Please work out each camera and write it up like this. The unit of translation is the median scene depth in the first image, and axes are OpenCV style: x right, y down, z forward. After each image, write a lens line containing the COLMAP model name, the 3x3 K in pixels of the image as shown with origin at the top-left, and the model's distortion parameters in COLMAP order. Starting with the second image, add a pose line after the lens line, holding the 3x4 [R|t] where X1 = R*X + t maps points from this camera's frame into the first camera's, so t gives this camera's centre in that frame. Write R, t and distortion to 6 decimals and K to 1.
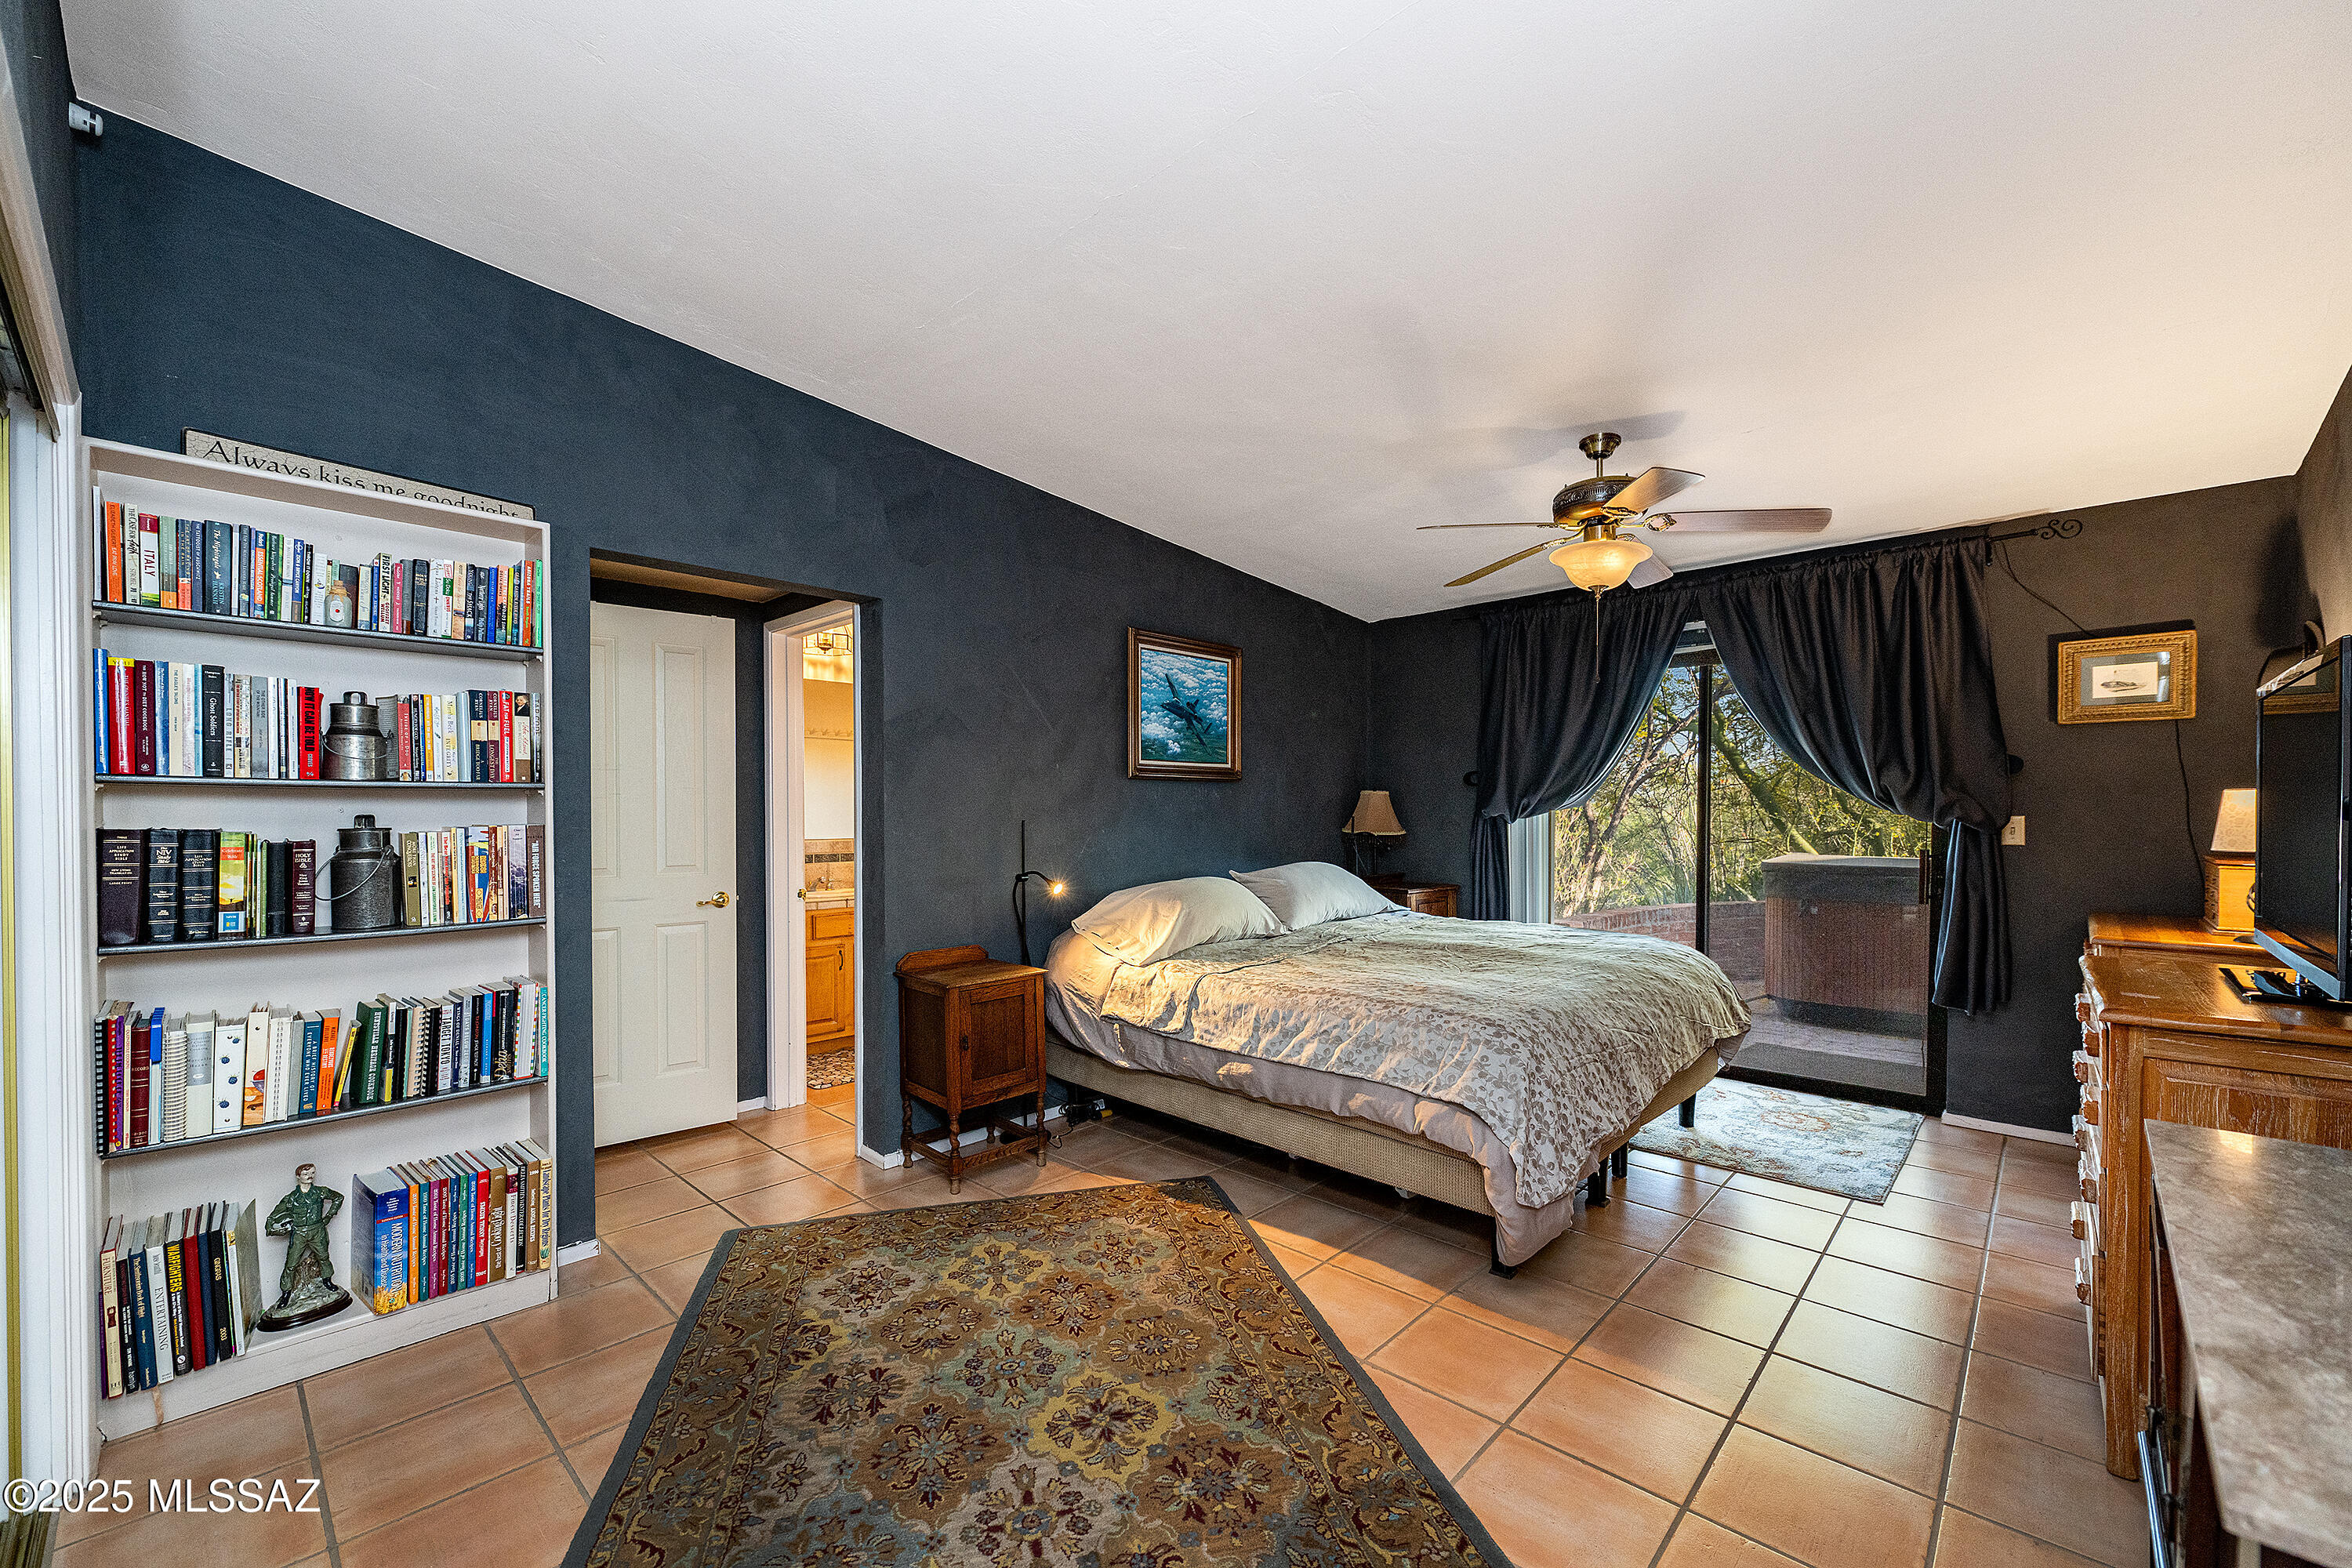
lens RADIAL K [[922.2, 0, 1215.9], [0, 922.2, 809.5], [0, 0, 1]] dist [0.003190, -0.001420]
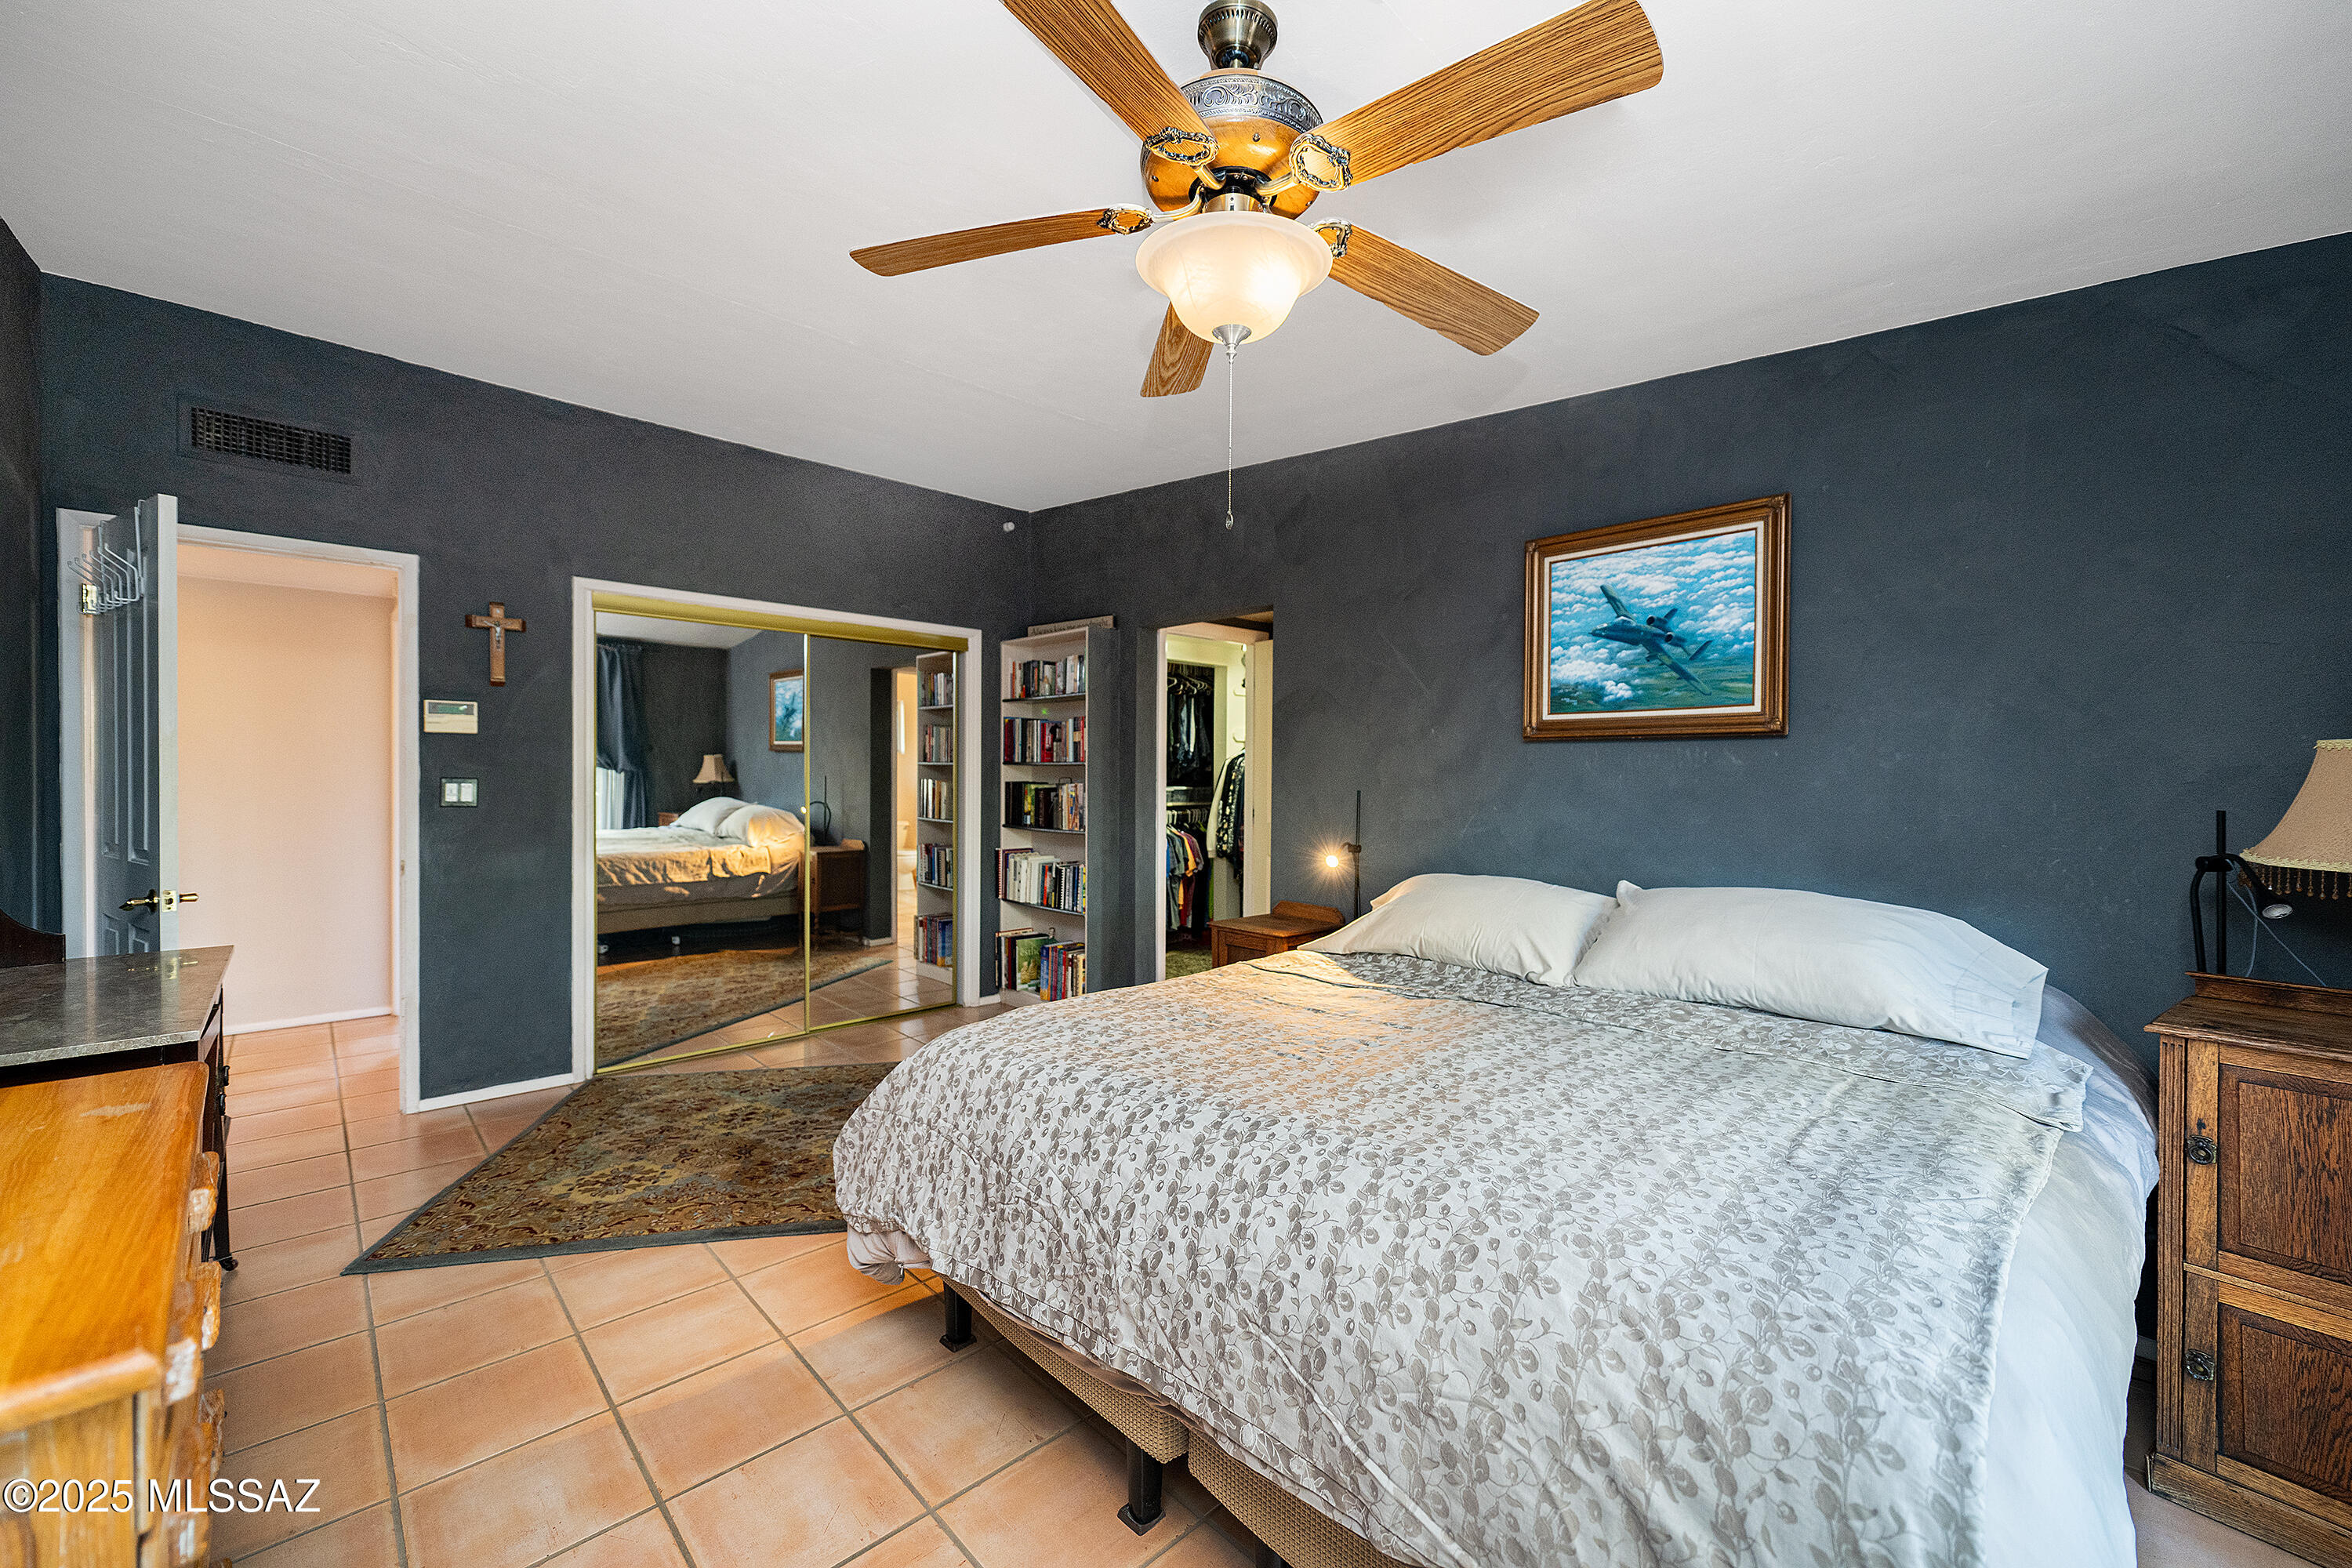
lens RADIAL K [[922.2, 0, 1177.4], [0, 922.2, 780.0], [0, 0, 1]] dist [0.003190, -0.001420]
pose [[-0.071701, 0.003667, -0.997419, 0.664605], [-0.013871, 0.999893, 0.004673, -0.000861], [0.997330, 0.014170, -0.071642, 0.744469]]
